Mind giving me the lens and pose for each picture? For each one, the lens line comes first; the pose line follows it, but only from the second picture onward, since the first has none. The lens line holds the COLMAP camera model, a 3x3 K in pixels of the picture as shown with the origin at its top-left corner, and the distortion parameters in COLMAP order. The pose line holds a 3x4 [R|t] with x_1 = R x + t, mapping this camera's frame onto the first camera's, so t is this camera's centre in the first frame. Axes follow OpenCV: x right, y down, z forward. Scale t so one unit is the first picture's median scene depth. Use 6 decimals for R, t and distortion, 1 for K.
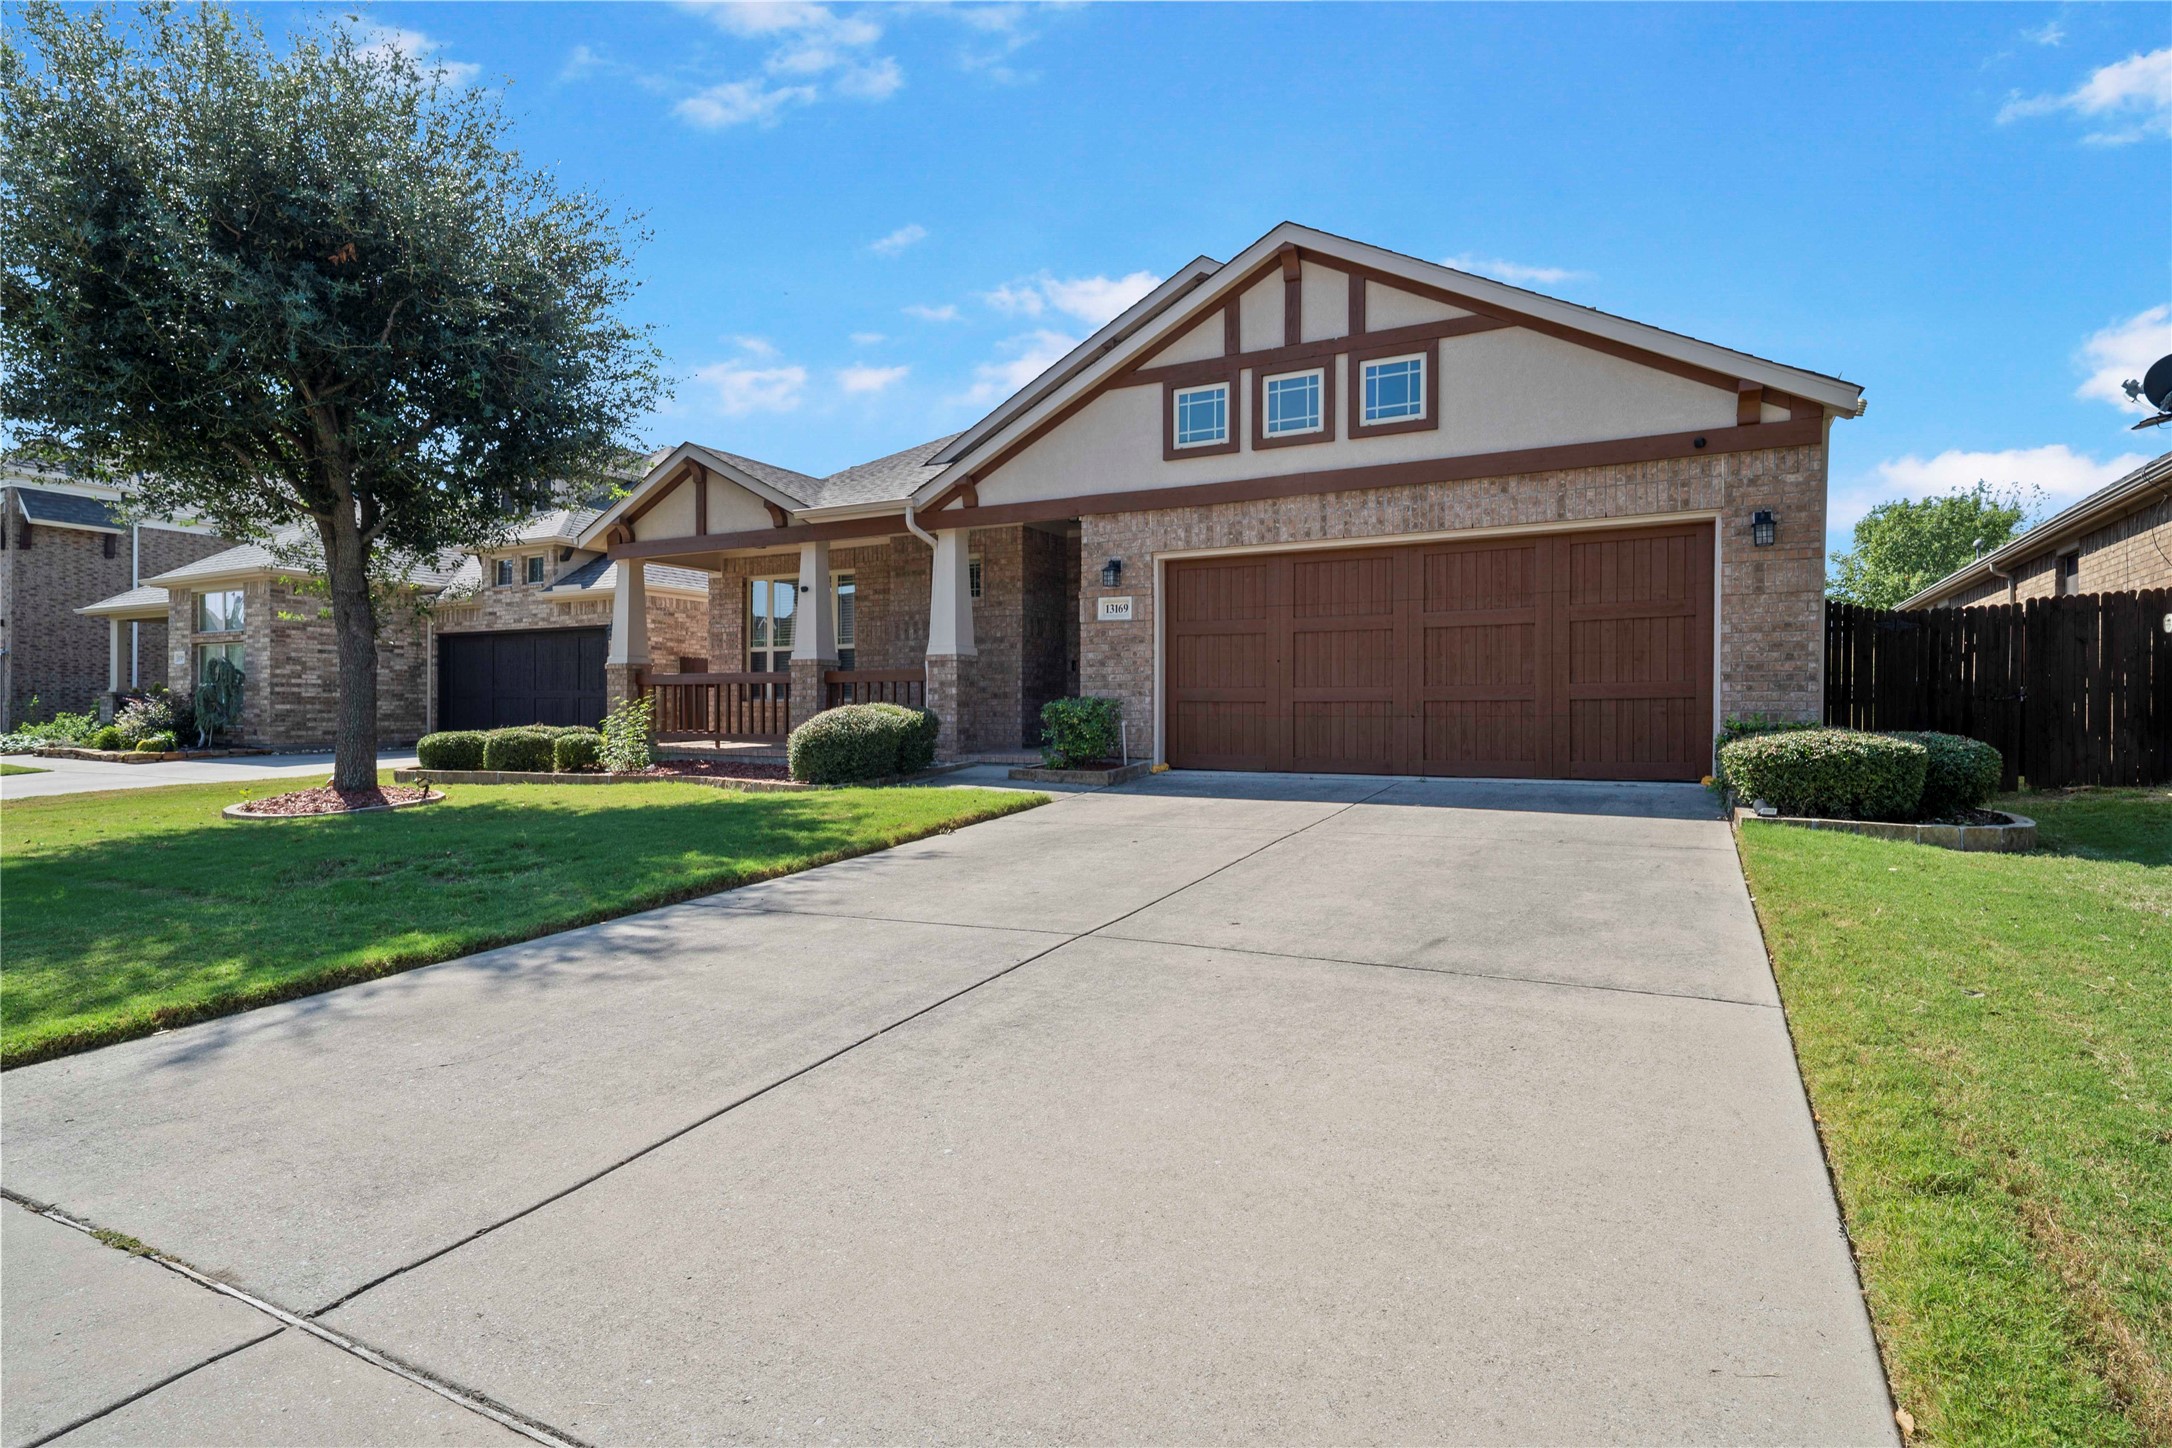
lens RADIAL K [[1137.2, 0, 1086.0], [0, 1137.2, 724.0], [0, 0, 1]] dist [0.019535, -0.000066]
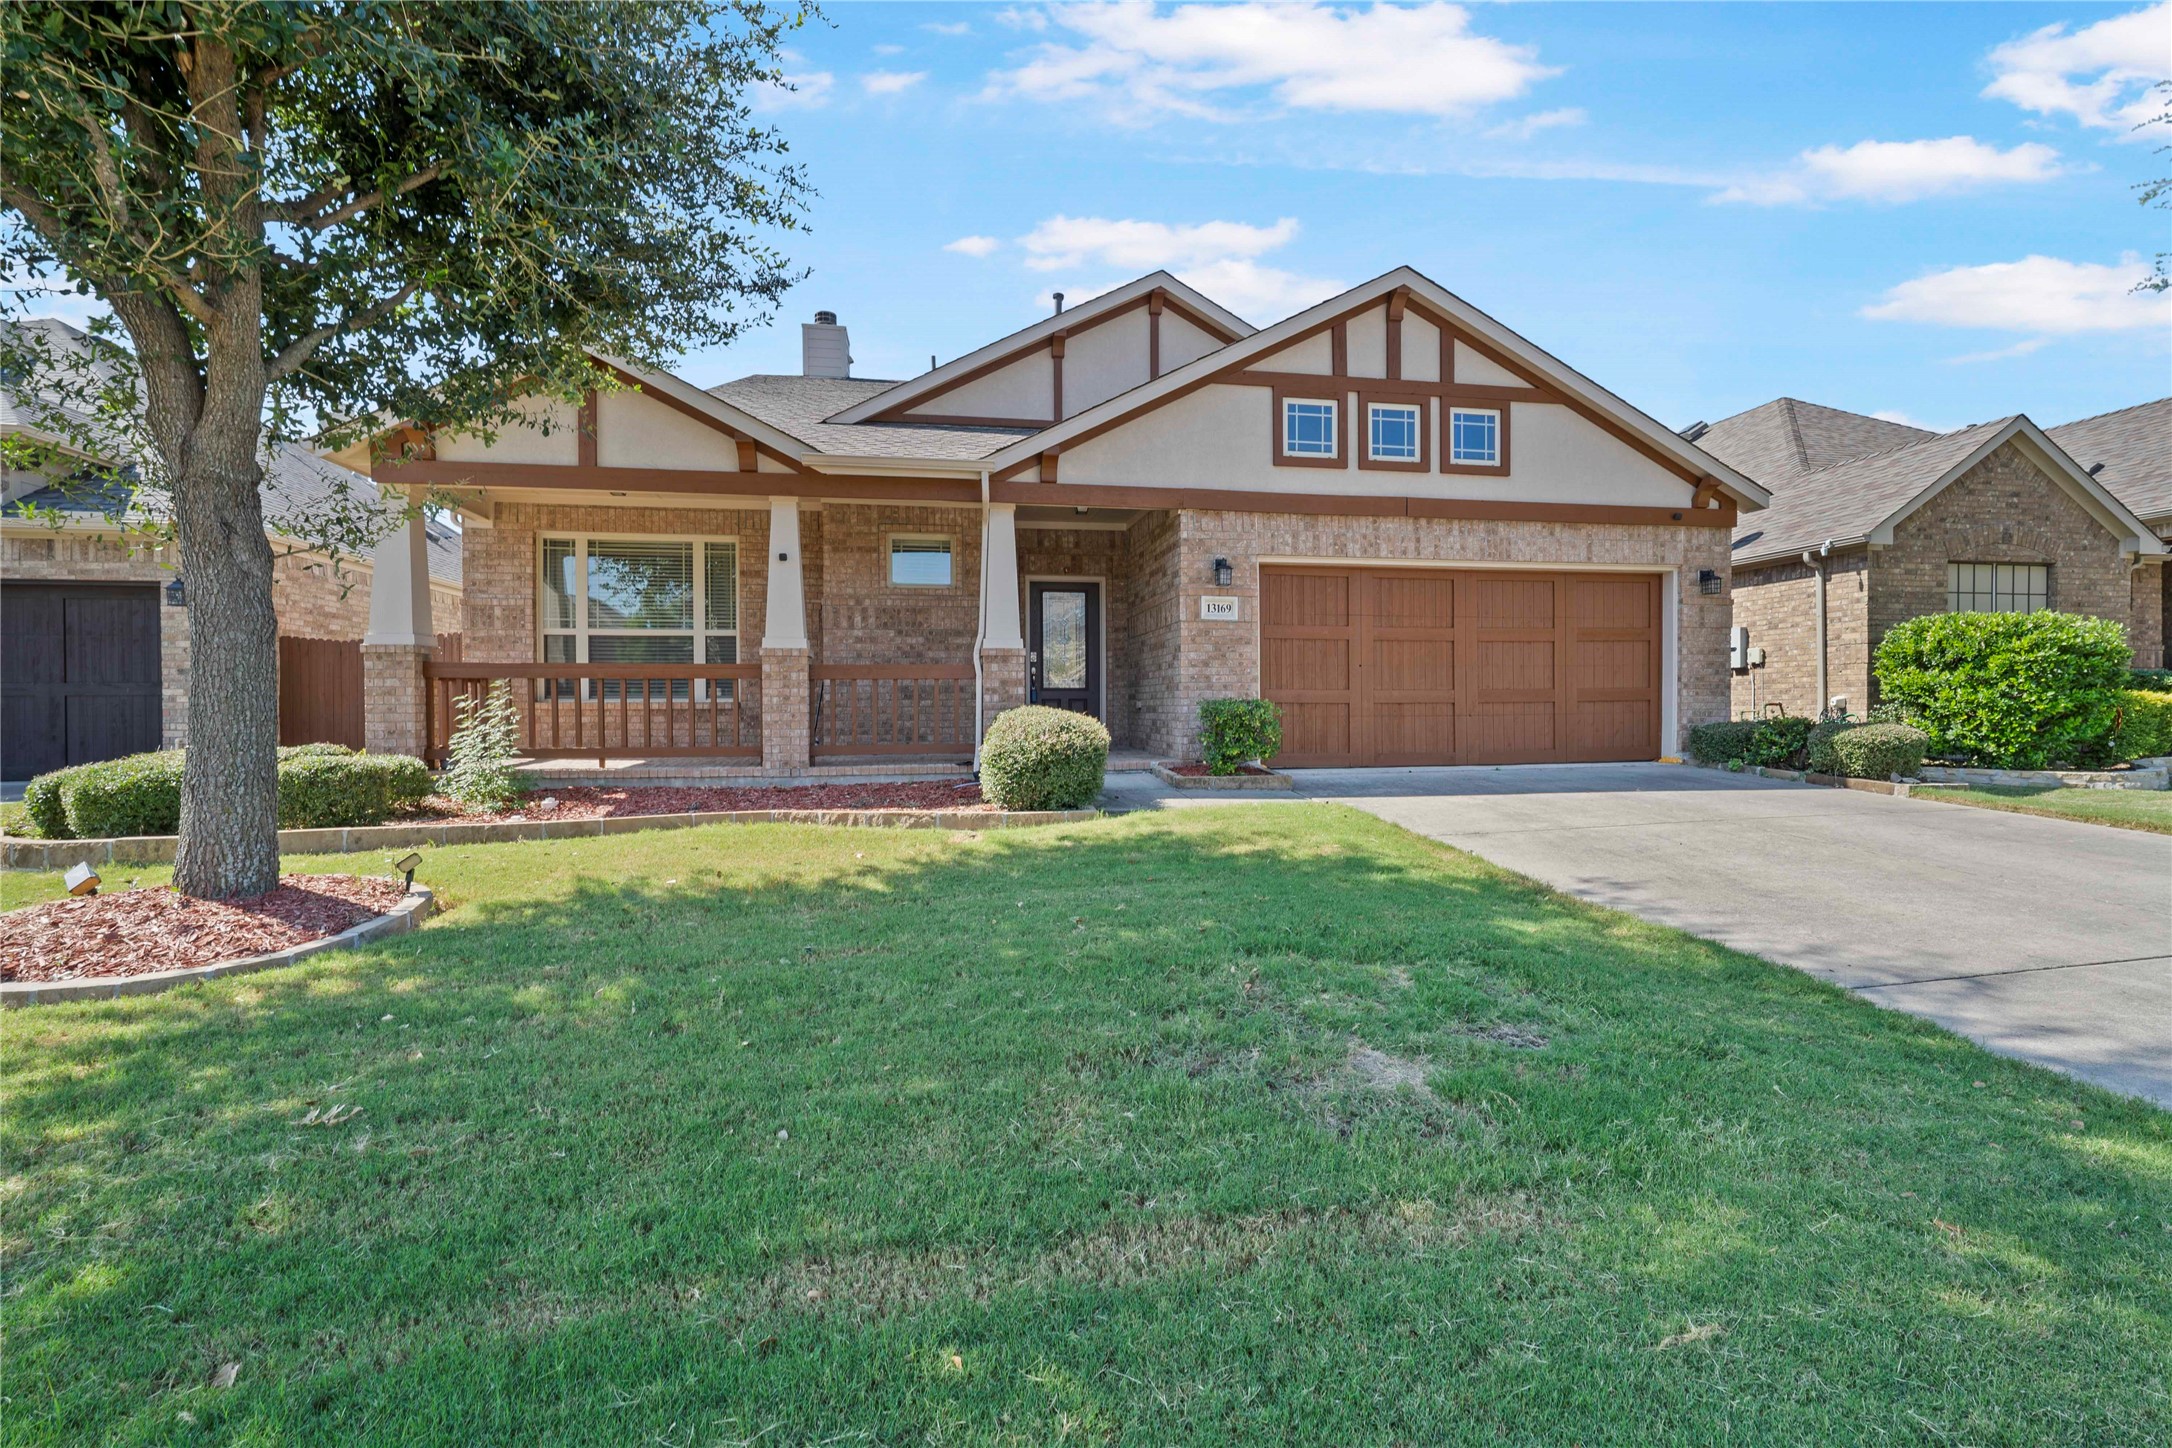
lens RADIAL K [[934.5, 0, 1086.0], [0, 934.5, 724.0], [0, 0, 1]] dist [-0.001172, 0.000166]
pose [[0.775266, -0.016385, 0.631423, -0.606298], [0.011699, 0.999864, 0.011582, -0.013095], [-0.631527, -0.001592, 0.775352, 0.473807]]
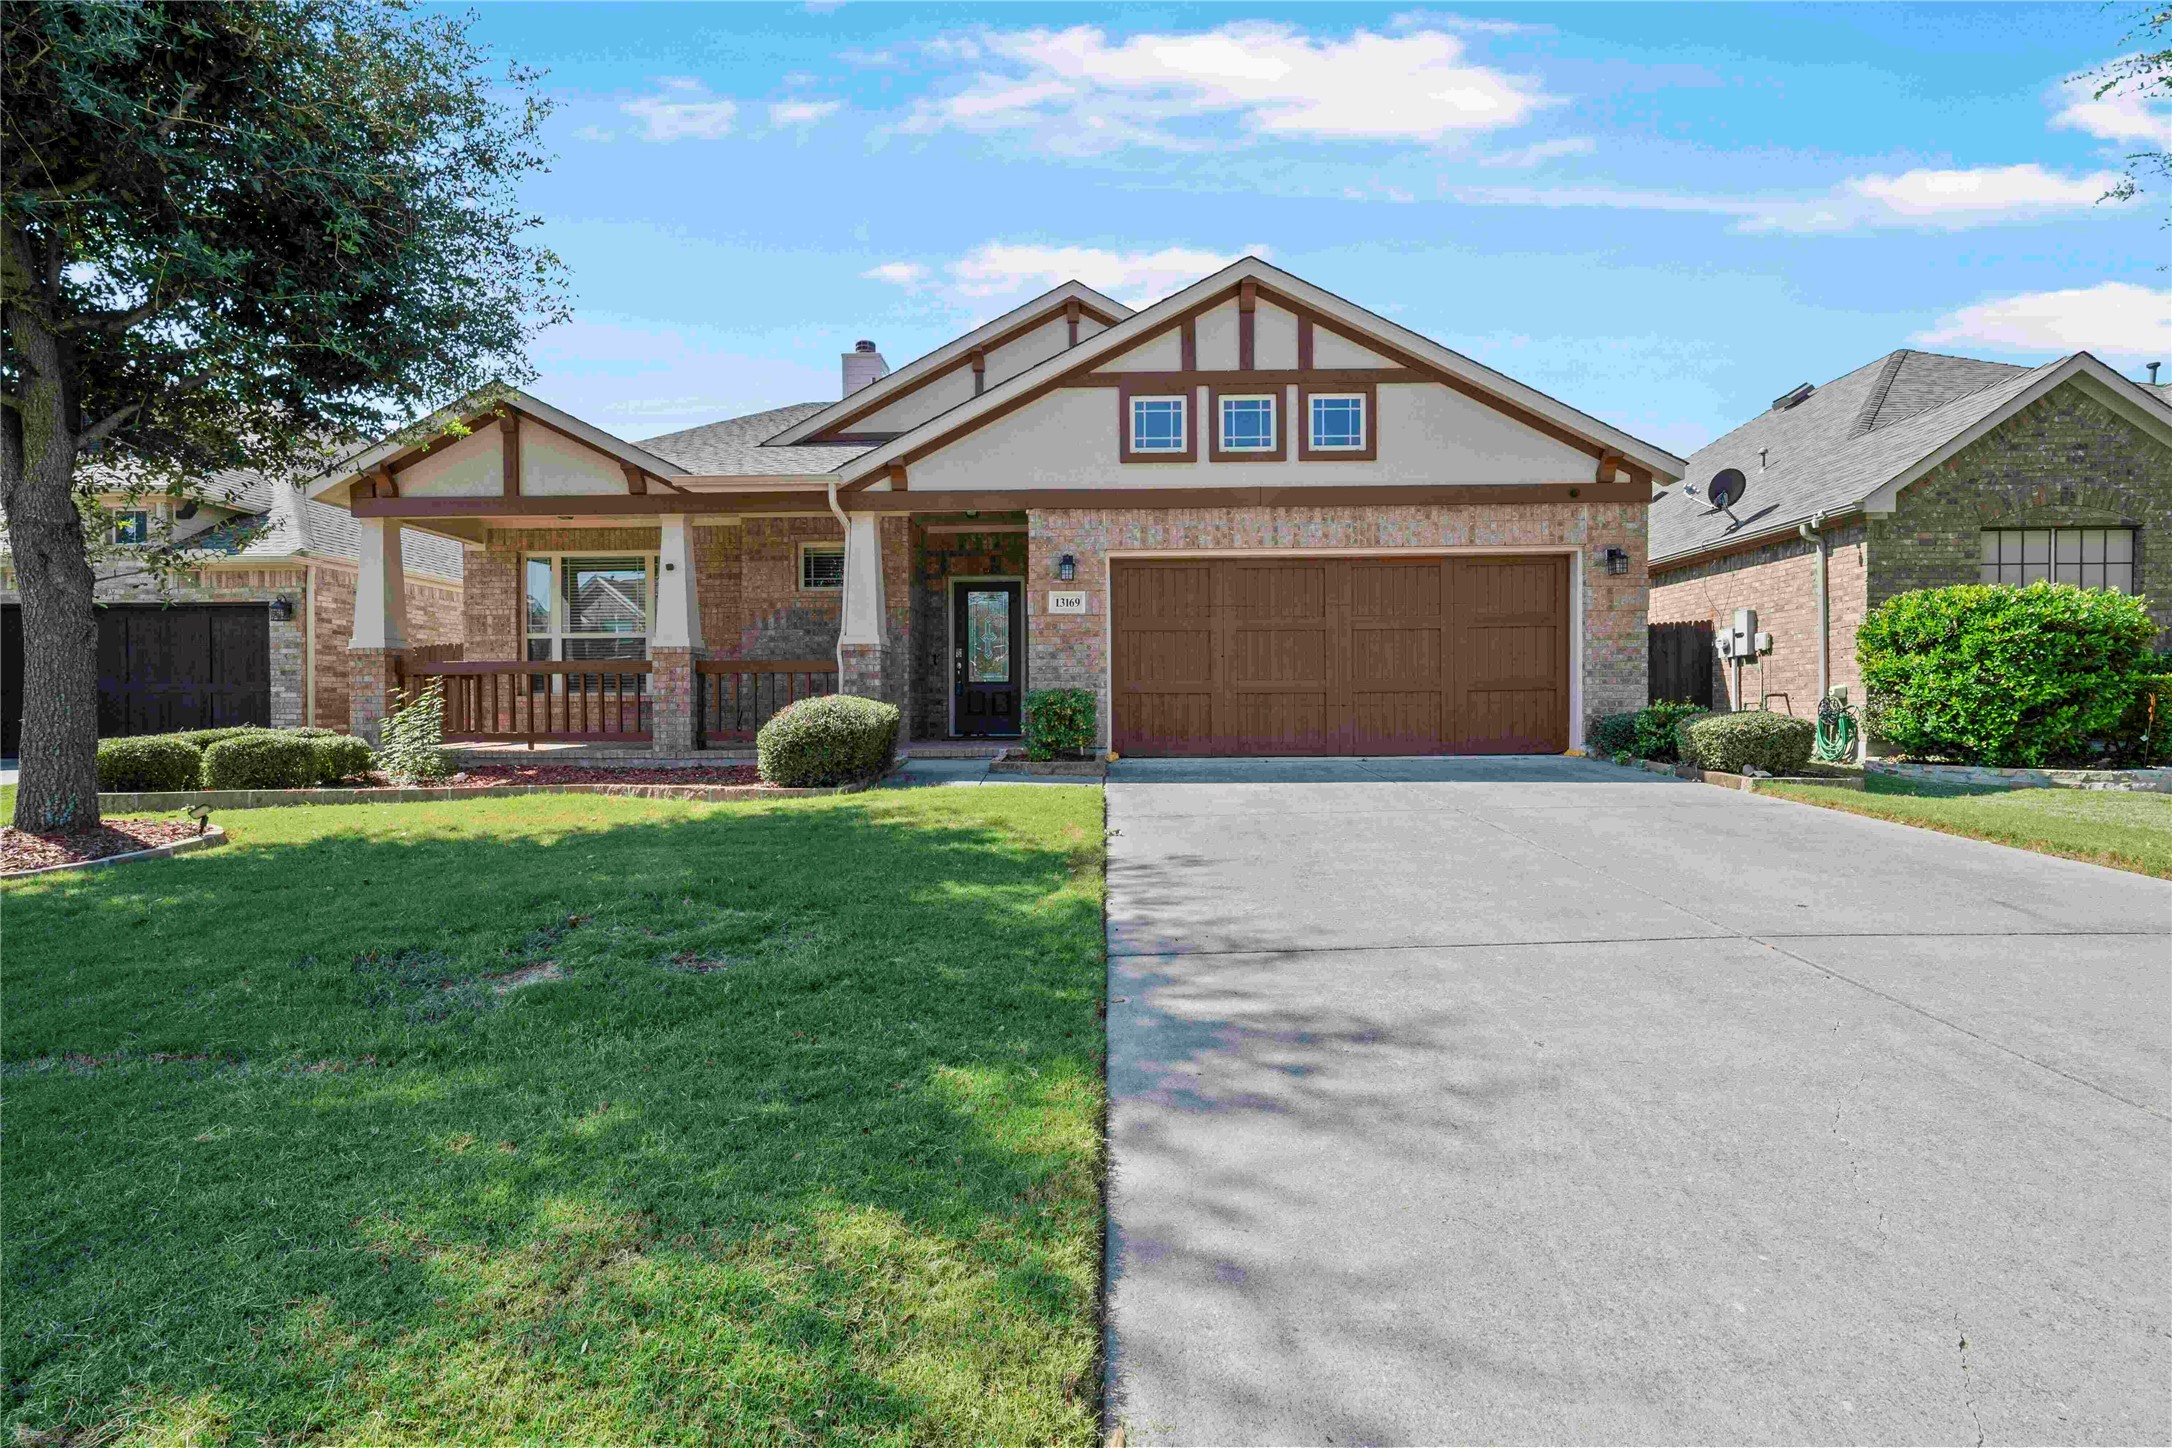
lens RADIAL K [[919.9, 0, 1086.0], [0, 919.9, 724.0], [0, 0, 1]] dist [-0.000621, 0.000170]
pose [[0.886210, -0.014227, 0.463066, -0.363763], [0.011691, 0.999897, 0.008345, 0.001191], [-0.463137, -0.001982, 0.886285, 0.273688]]
